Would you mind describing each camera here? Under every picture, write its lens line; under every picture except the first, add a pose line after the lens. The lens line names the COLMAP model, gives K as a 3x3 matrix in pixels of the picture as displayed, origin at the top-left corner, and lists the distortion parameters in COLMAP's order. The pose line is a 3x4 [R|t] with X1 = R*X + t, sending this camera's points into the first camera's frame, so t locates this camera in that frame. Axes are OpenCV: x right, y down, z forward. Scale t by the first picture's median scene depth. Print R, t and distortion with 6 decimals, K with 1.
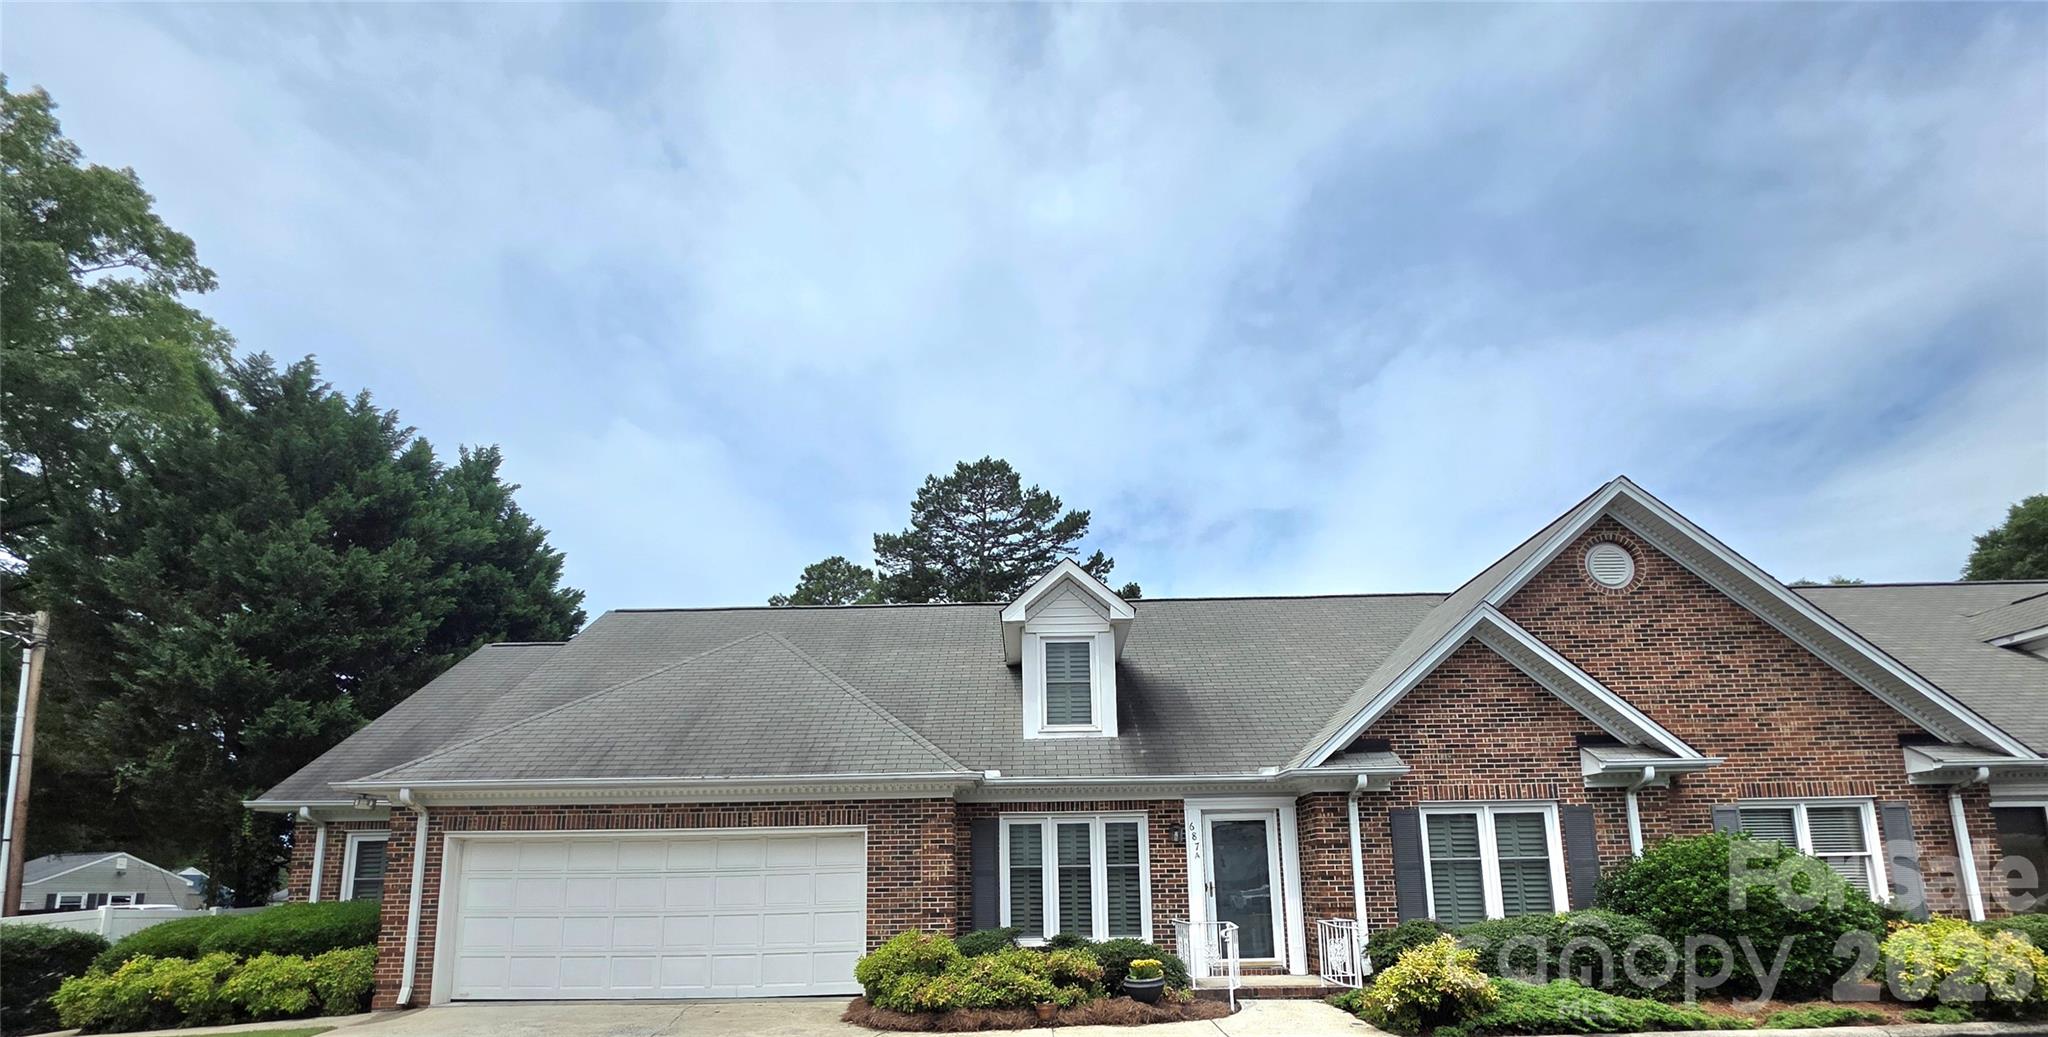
lens RADIAL K [[831.6, 0, 1024.0], [0, 831.6, 761.4], [0, 0, 1]] dist [0.002975, 0.000639]
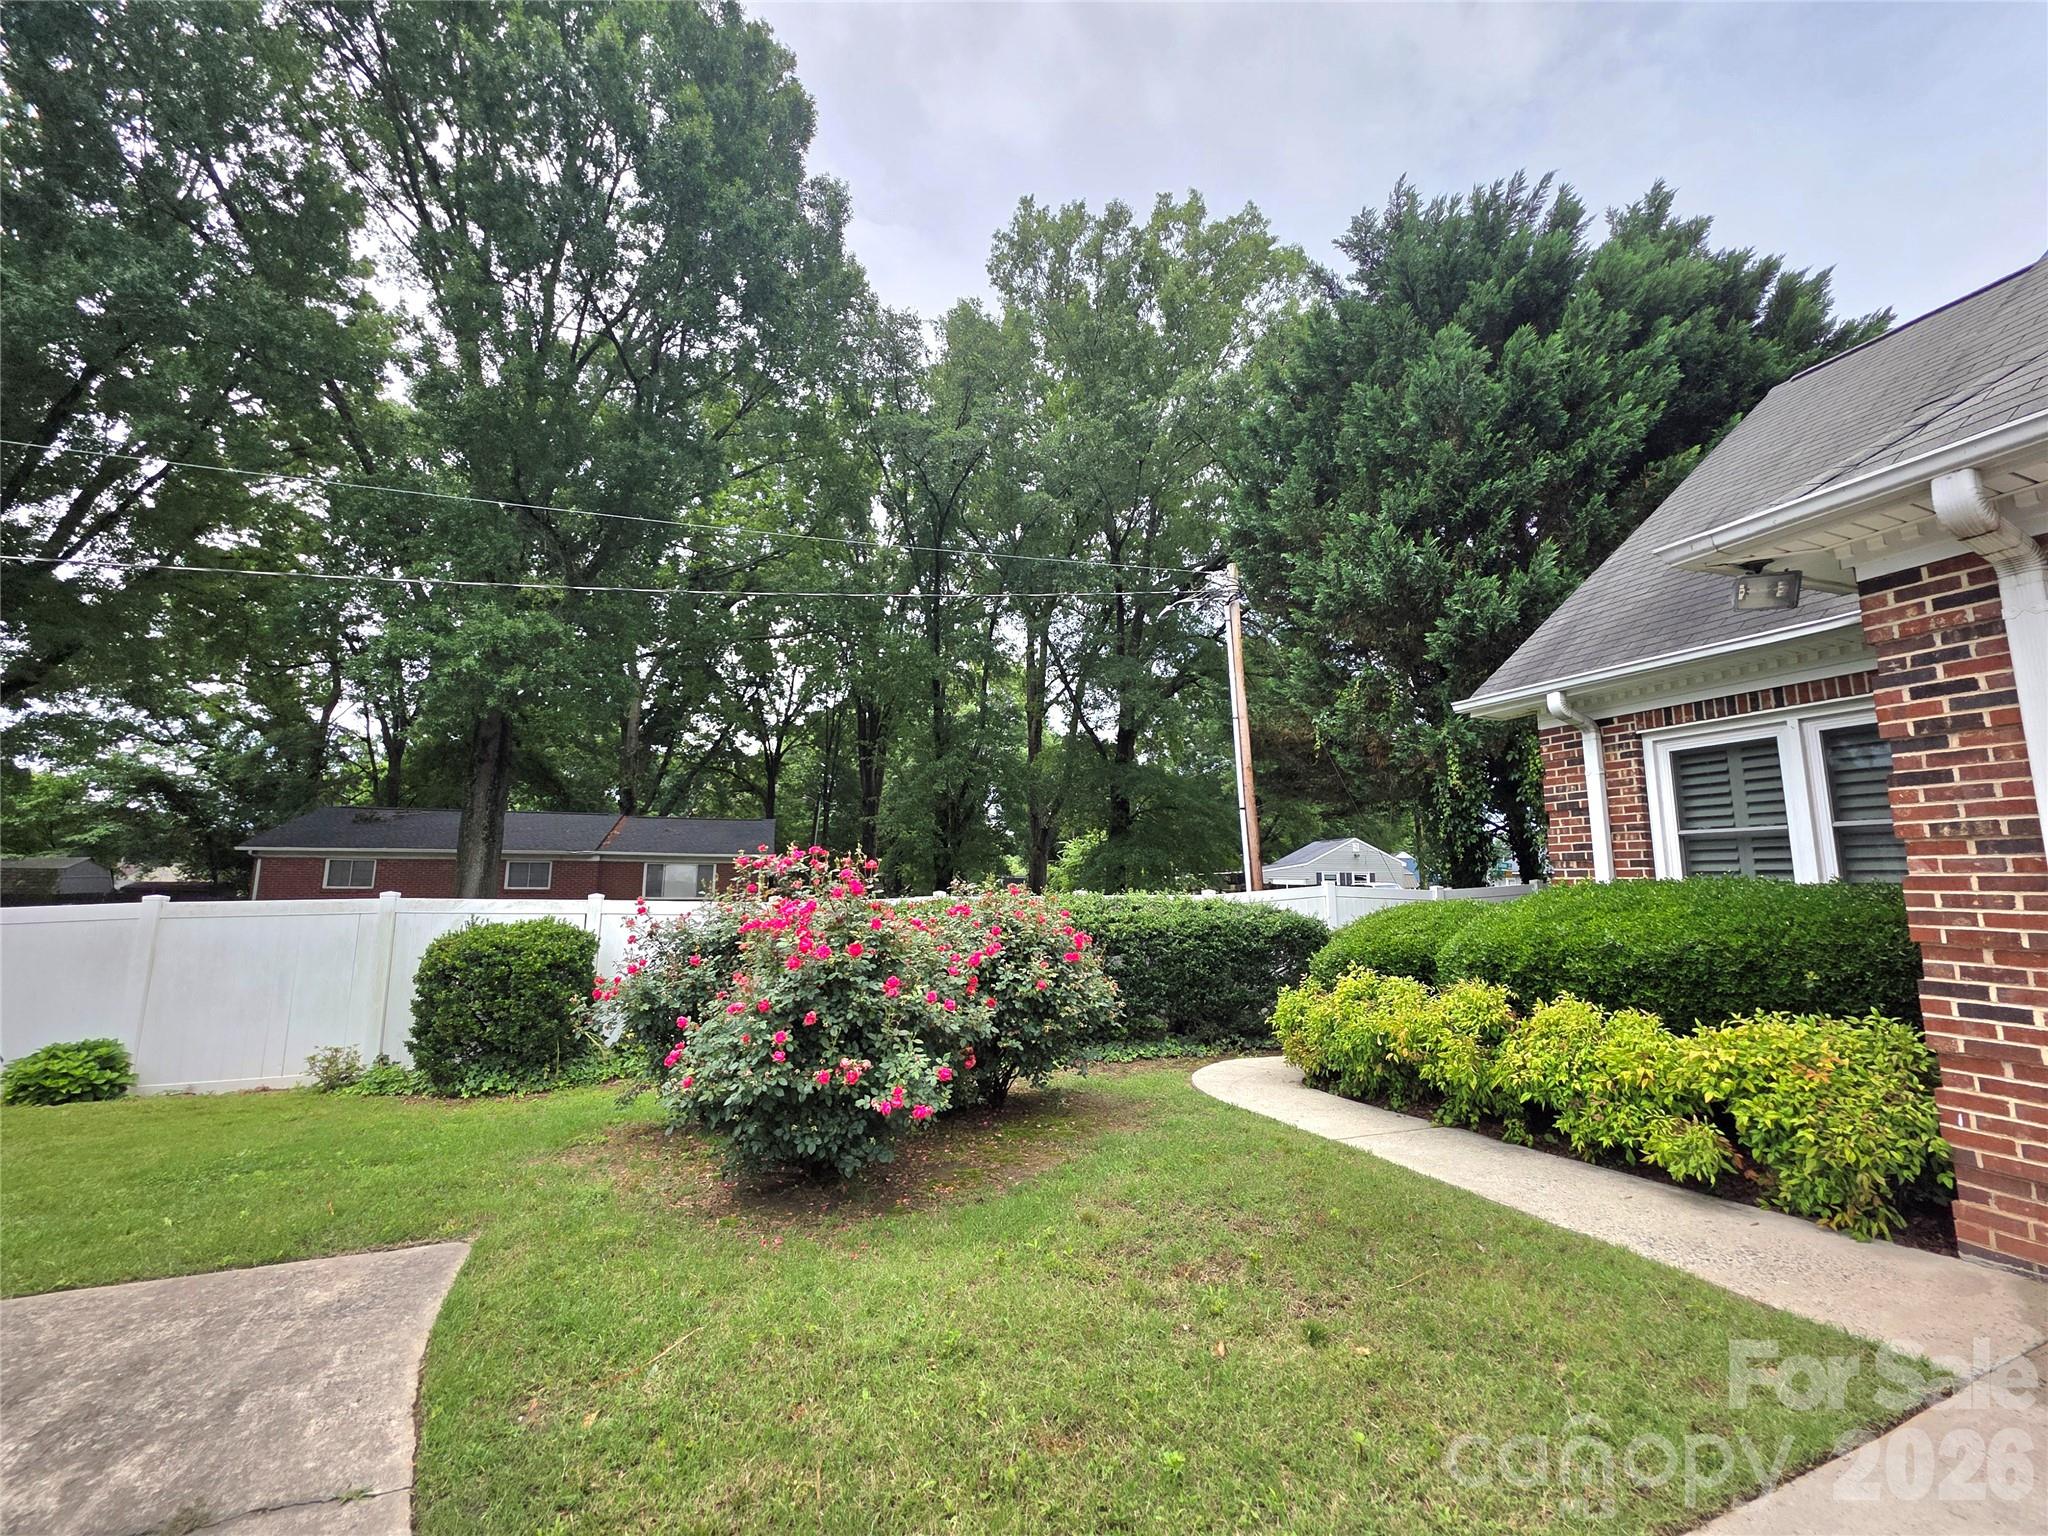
lens RADIAL K [[818.1, 0, 1016.0], [0, 818.1, 762.0], [0, 0, 1]] dist [0.000621, -0.000188]
pose [[0.344023, -0.119283, -0.931354, -0.516586], [0.134405, 0.987939, -0.076884, 0.090392], [0.929292, -0.098729, 0.355906, 0.514673]]
